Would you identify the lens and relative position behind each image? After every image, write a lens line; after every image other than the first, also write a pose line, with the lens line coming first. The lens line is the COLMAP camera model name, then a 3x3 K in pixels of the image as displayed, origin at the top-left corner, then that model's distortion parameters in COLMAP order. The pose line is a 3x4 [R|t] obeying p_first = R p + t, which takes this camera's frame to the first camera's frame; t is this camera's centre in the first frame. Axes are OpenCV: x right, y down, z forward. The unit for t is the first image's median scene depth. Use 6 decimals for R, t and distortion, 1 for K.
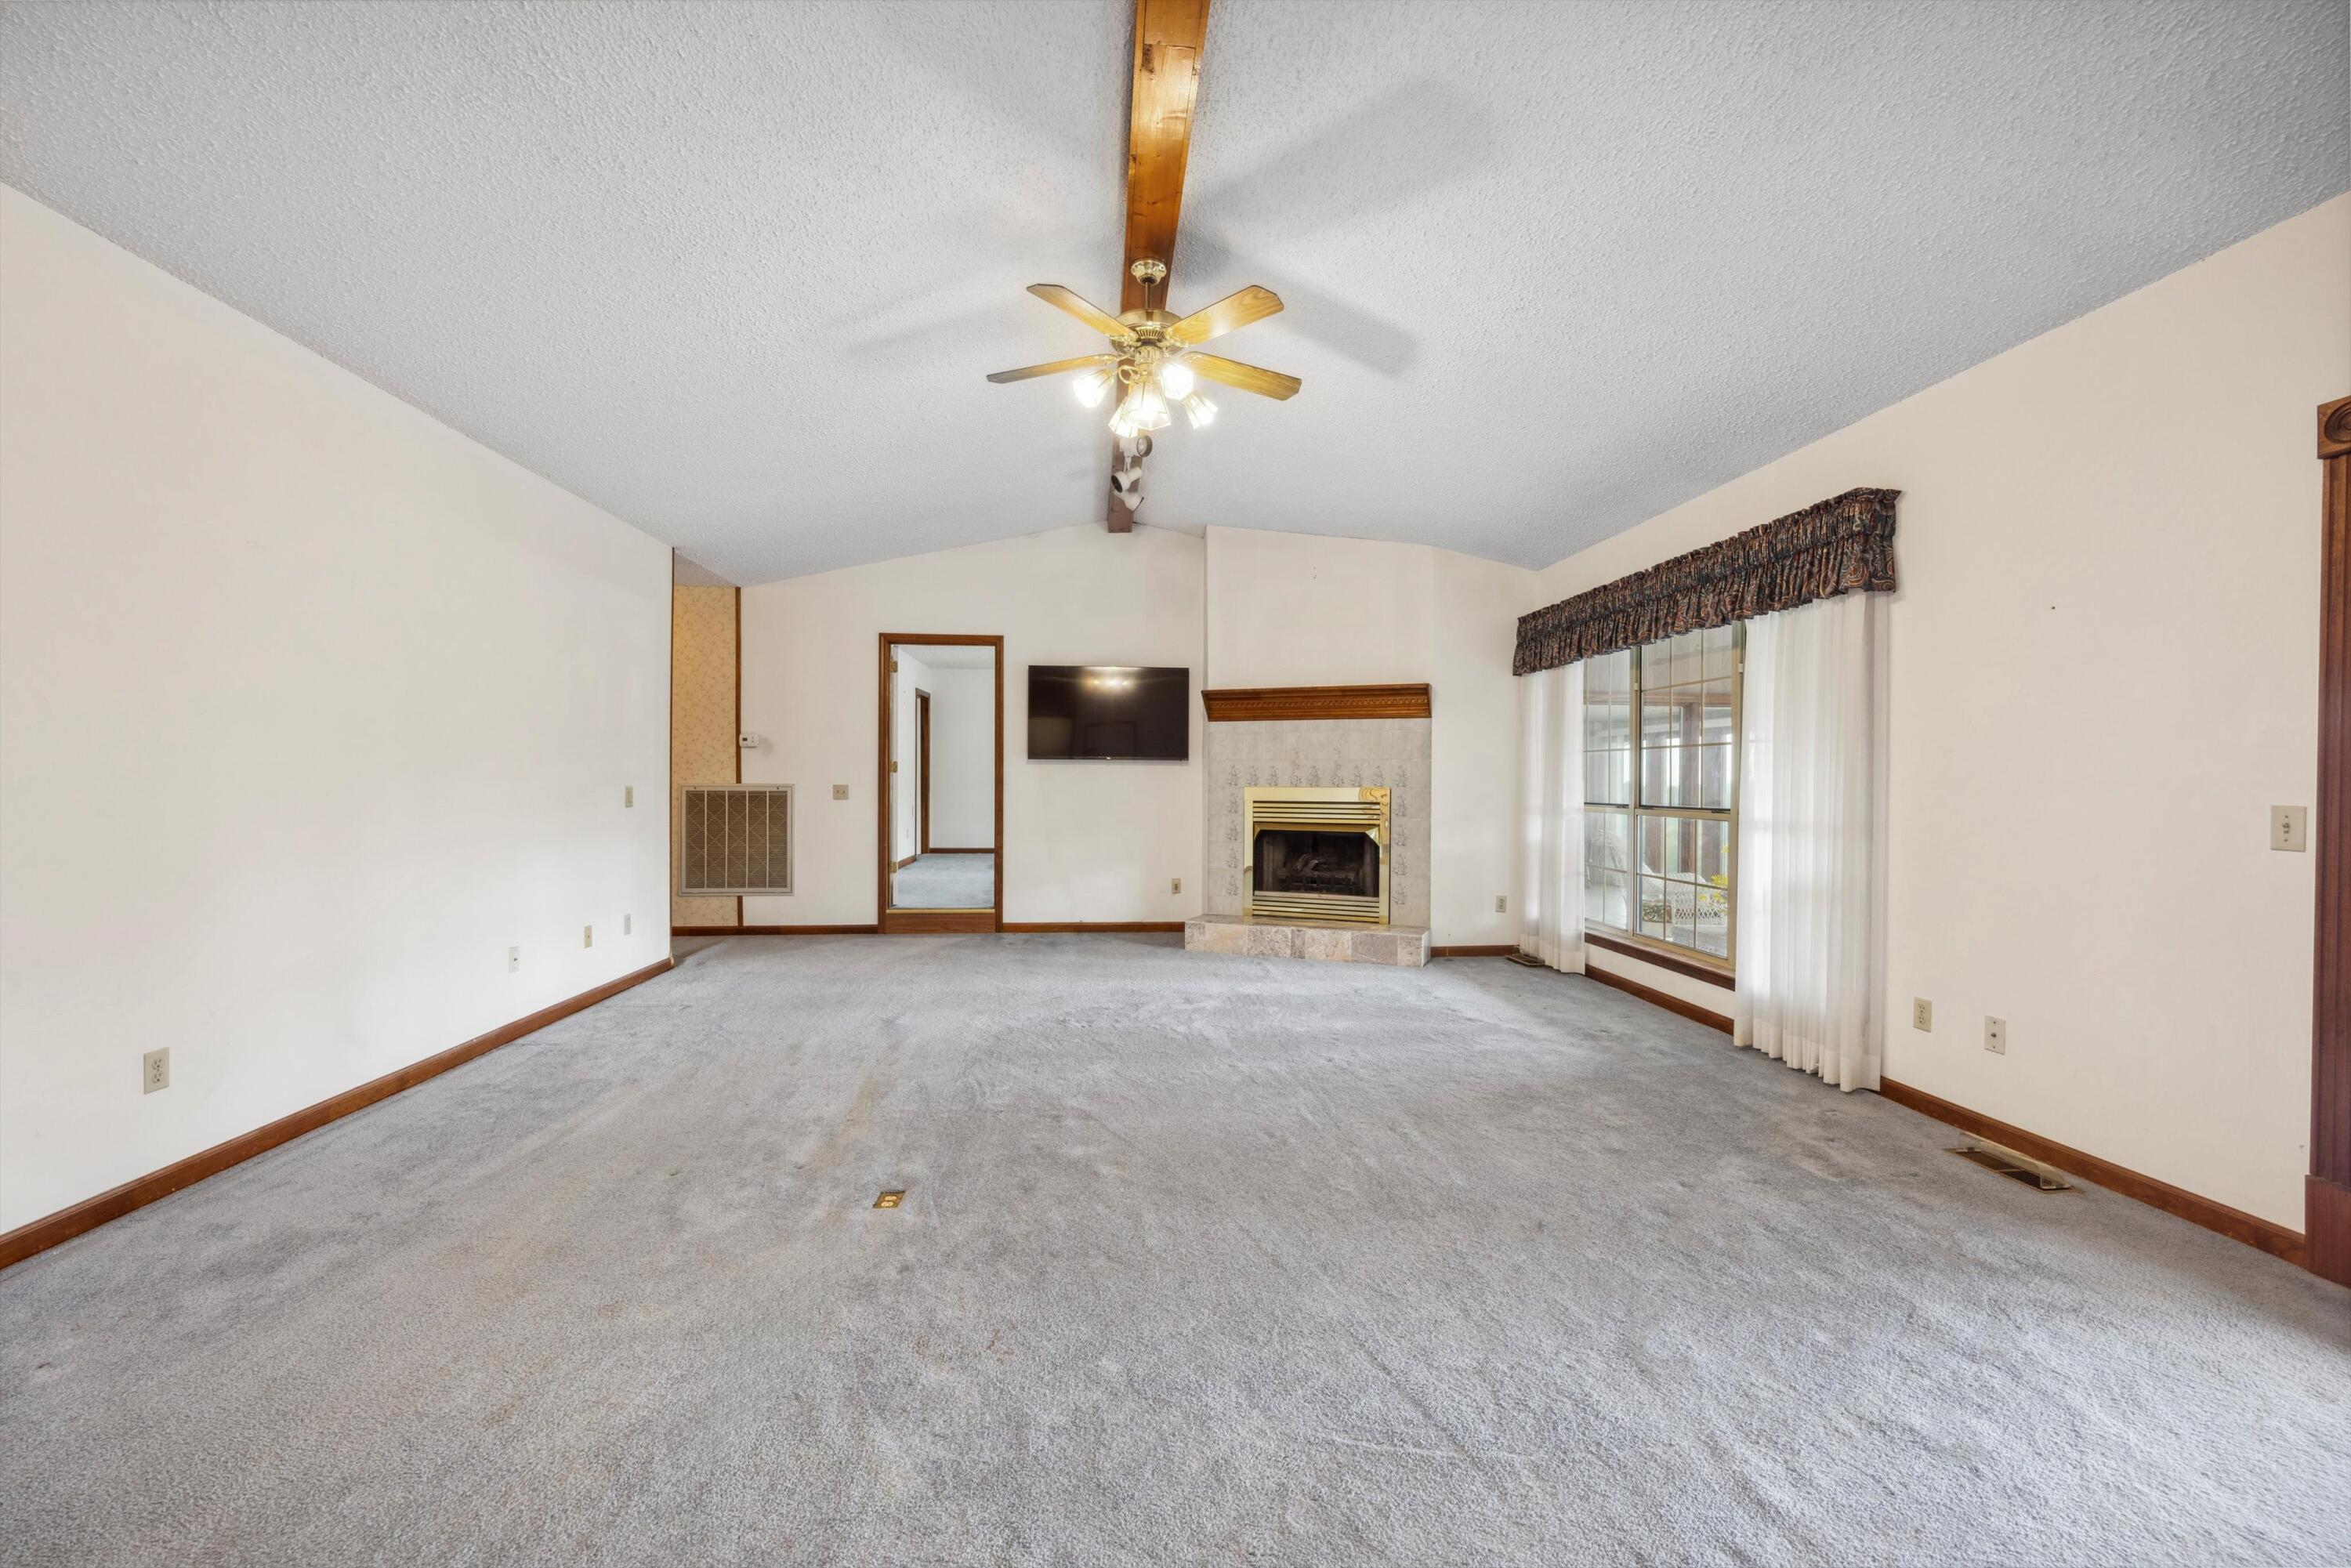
lens RADIAL K [[950.7, 0, 1167.3], [0, 950.7, 783.2], [0, 0, 1]] dist [-0.003856, 0.001640]
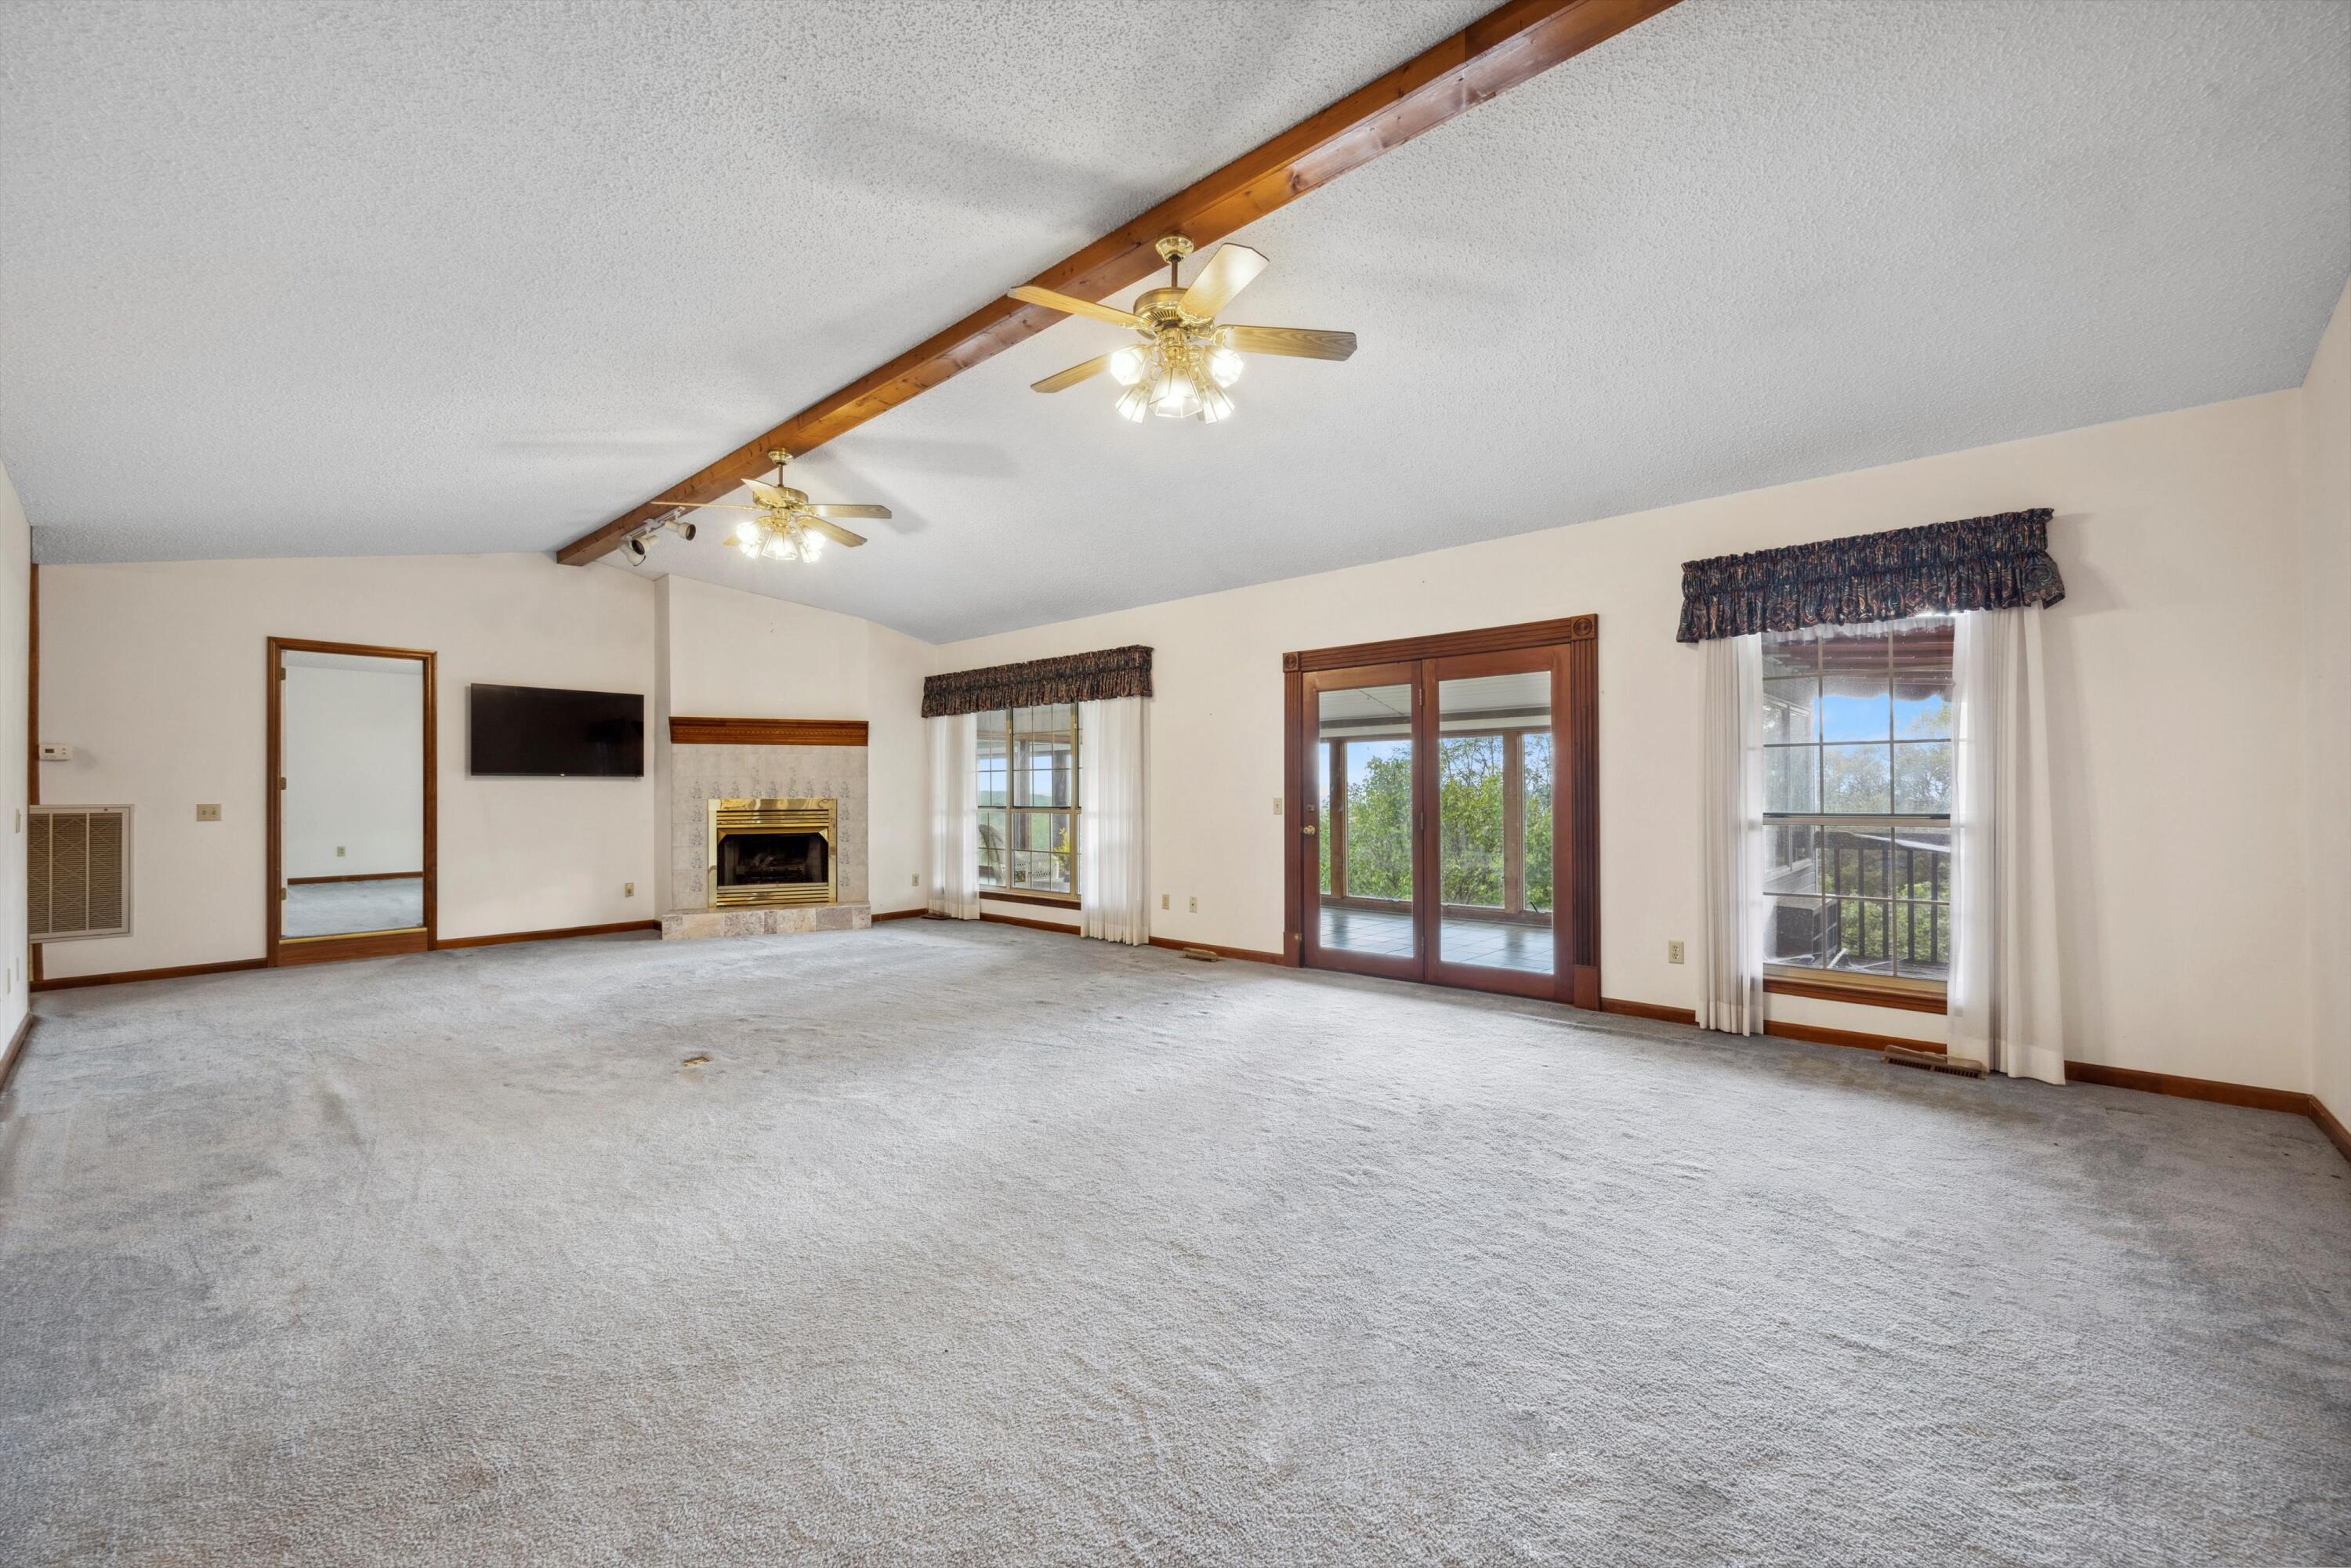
lens RADIAL K [[950.7, 0, 1187.0], [0, 950.7, 788.1], [0, 0, 1]] dist [-0.003856, 0.001640]
pose [[0.722637, -0.007318, 0.691189, -0.332412], [0.012295, 0.999922, -0.002268, -0.000163], [-0.691118, 0.010137, 0.722671, -0.295663]]
